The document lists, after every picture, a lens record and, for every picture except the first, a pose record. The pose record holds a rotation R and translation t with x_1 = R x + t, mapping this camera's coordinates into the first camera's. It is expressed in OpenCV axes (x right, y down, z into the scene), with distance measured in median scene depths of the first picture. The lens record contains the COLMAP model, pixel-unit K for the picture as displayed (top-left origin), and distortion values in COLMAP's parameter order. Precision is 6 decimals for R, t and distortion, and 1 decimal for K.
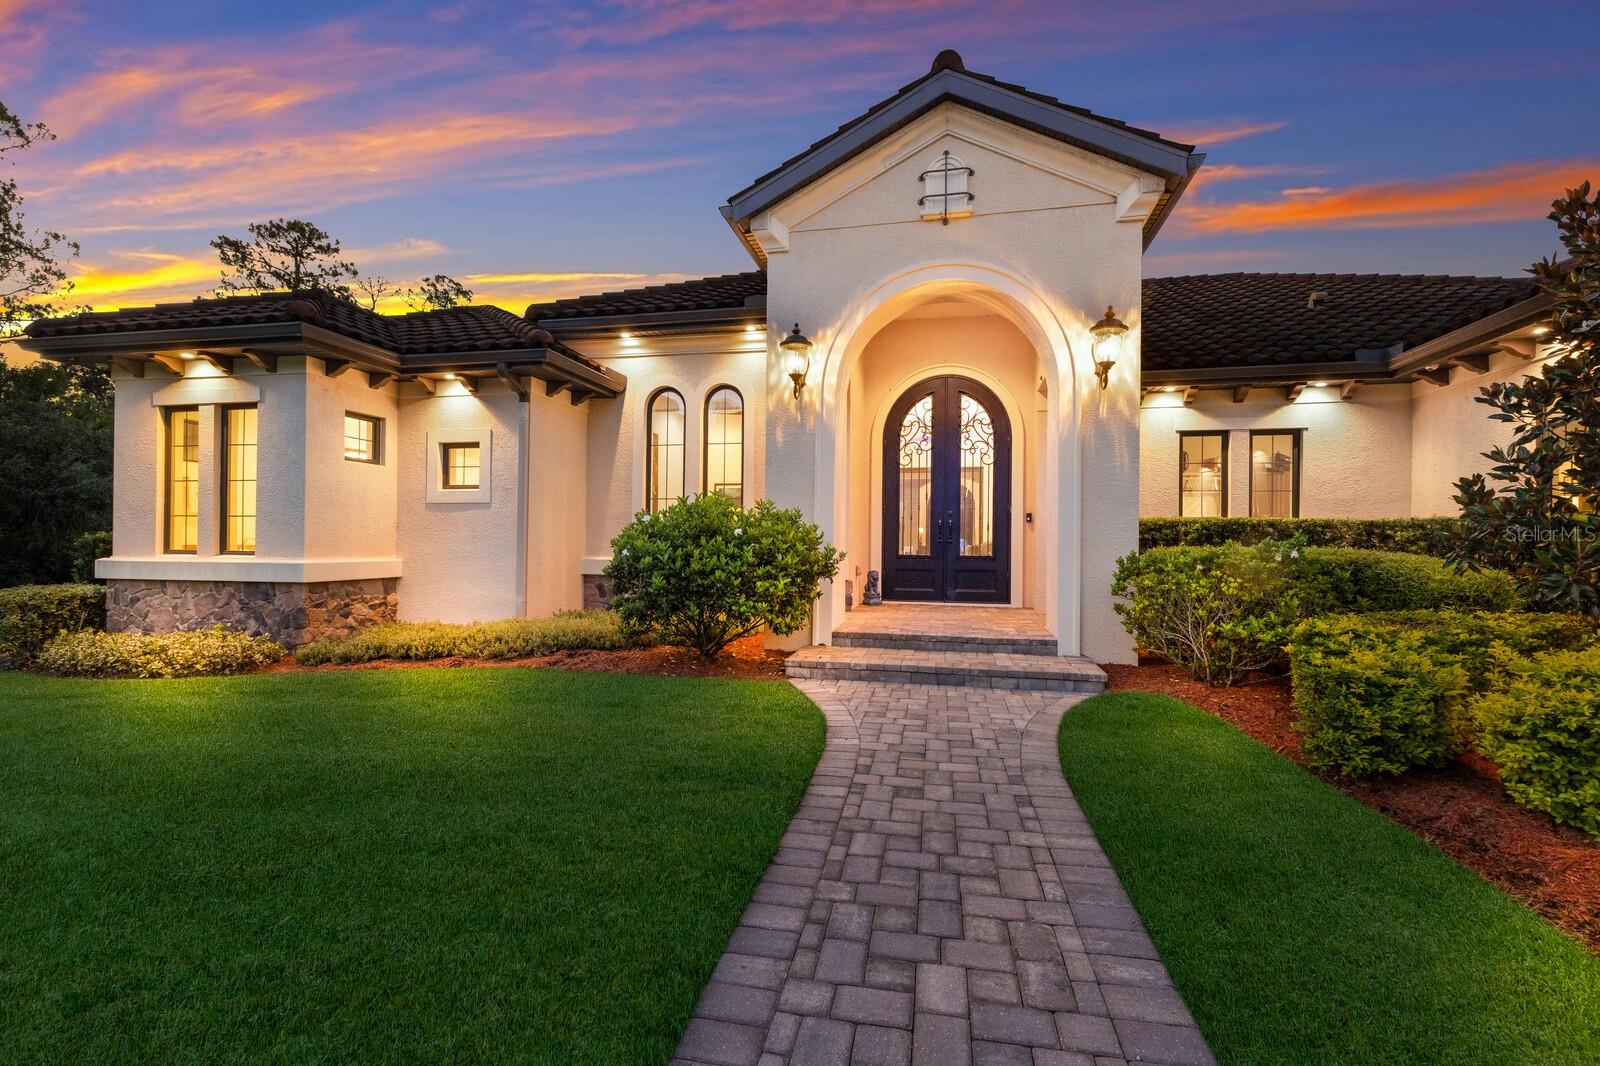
lens RADIAL K [[705.4, 0, 798.9], [0, 705.4, 521.8], [0, 0, 1]] dist [0.012545, -0.000060]
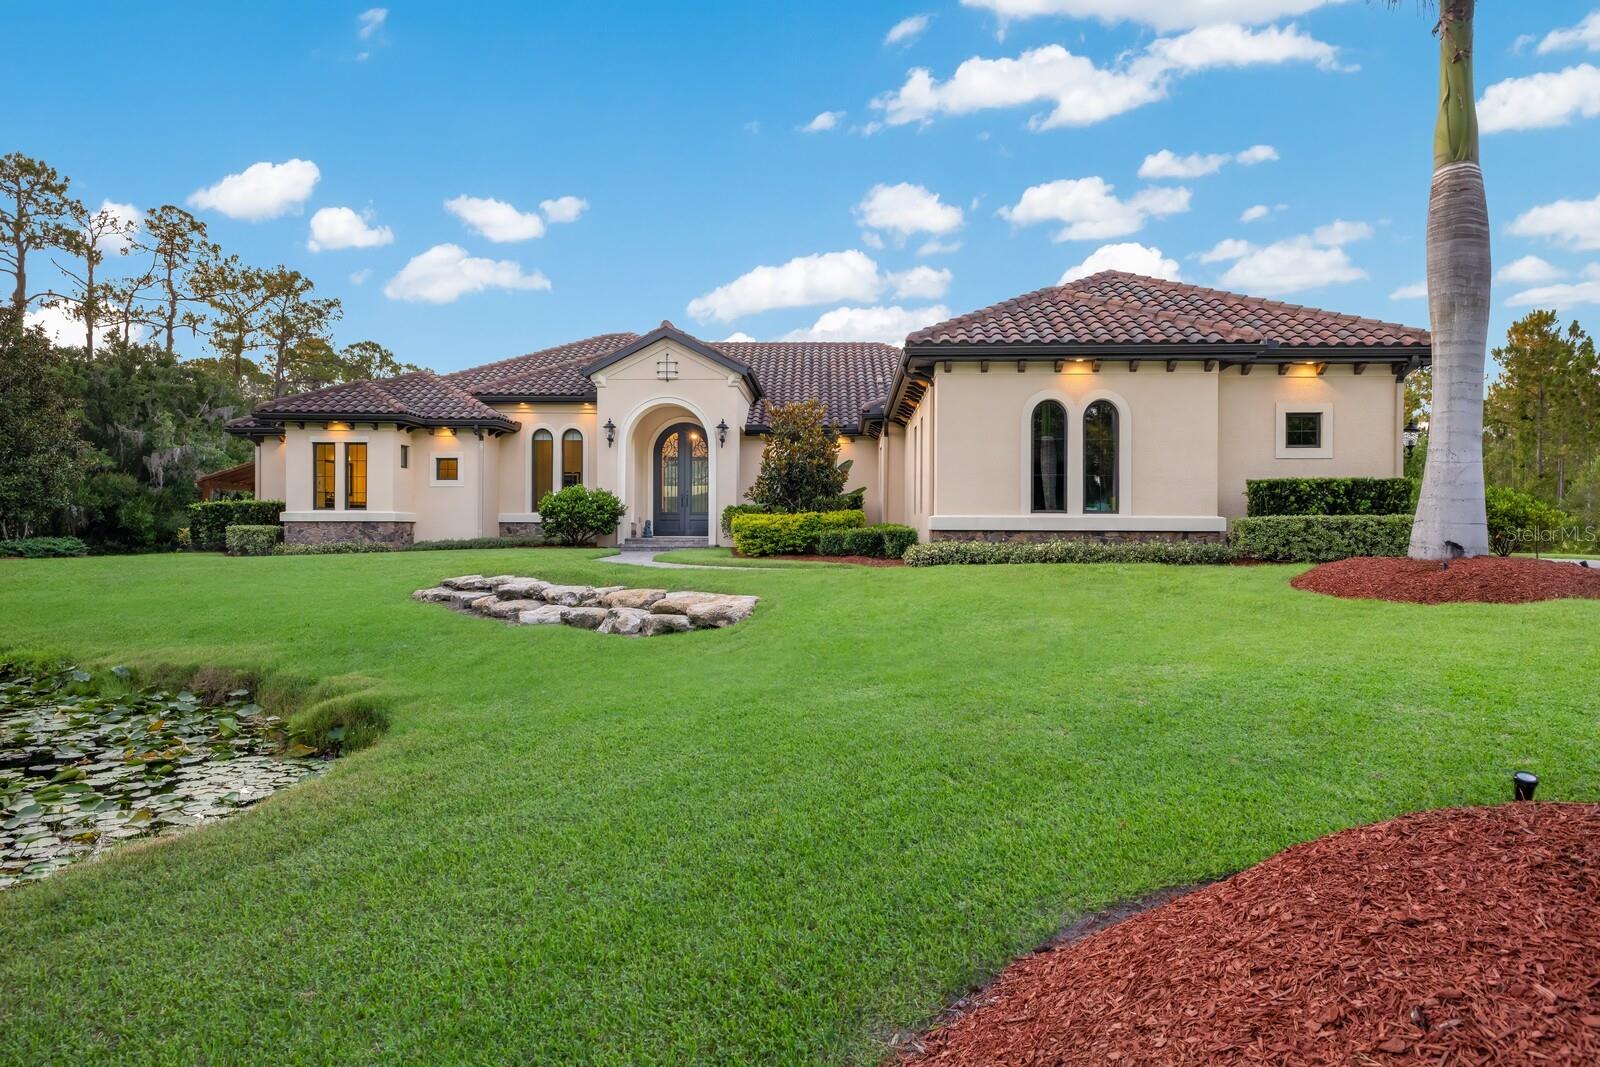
lens RADIAL K [[1096.9, 0, 800.0], [0, 1096.9, 533.5], [0, 0, 1]] dist [0.043559, -0.004148]
pose [[0.983906, -0.005549, 0.178599, -0.030837], [0.000073, 0.999530, 0.030649, 0.012526], [-0.178685, -0.030143, 0.983444, -2.451363]]
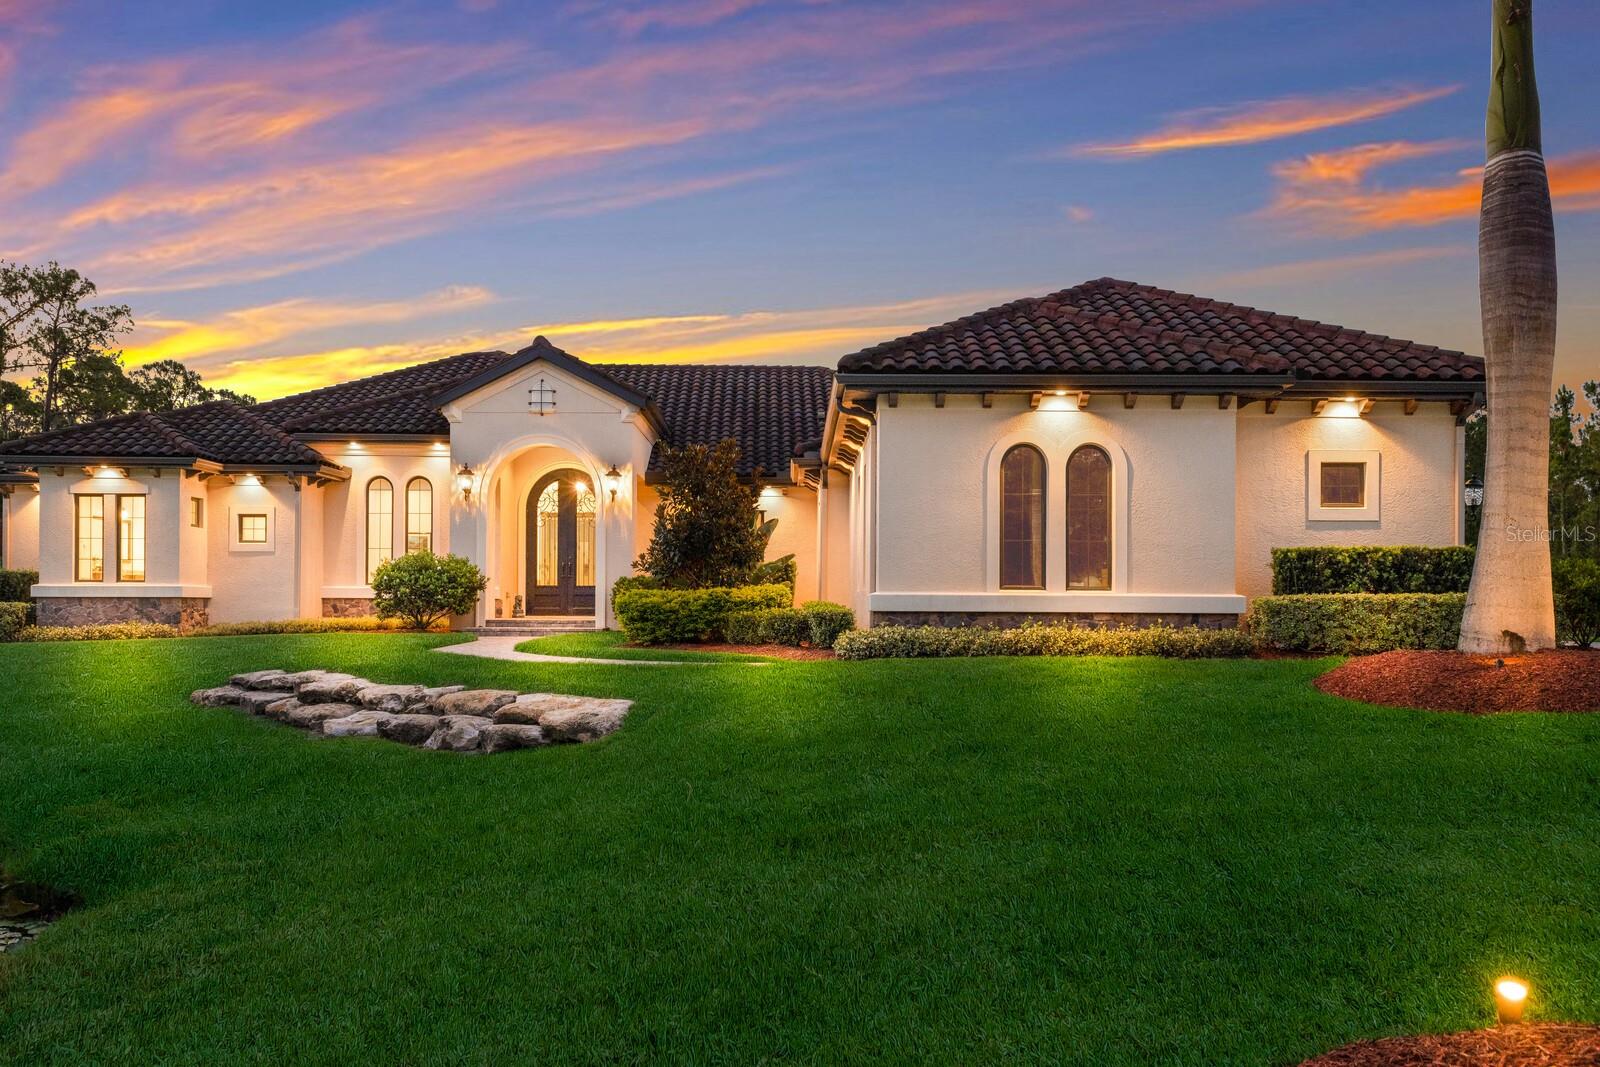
lens RADIAL K [[1401.6, 0, 792.9], [0, 1401.6, 606.5], [0, 0, 1]] dist [0.014594, -0.011672]
pose [[0.976138, -0.004220, 0.217108, 0.027848], [-0.002106, 0.999580, 0.028898, 0.003778], [-0.217139, -0.028666, 0.975720, -2.422365]]
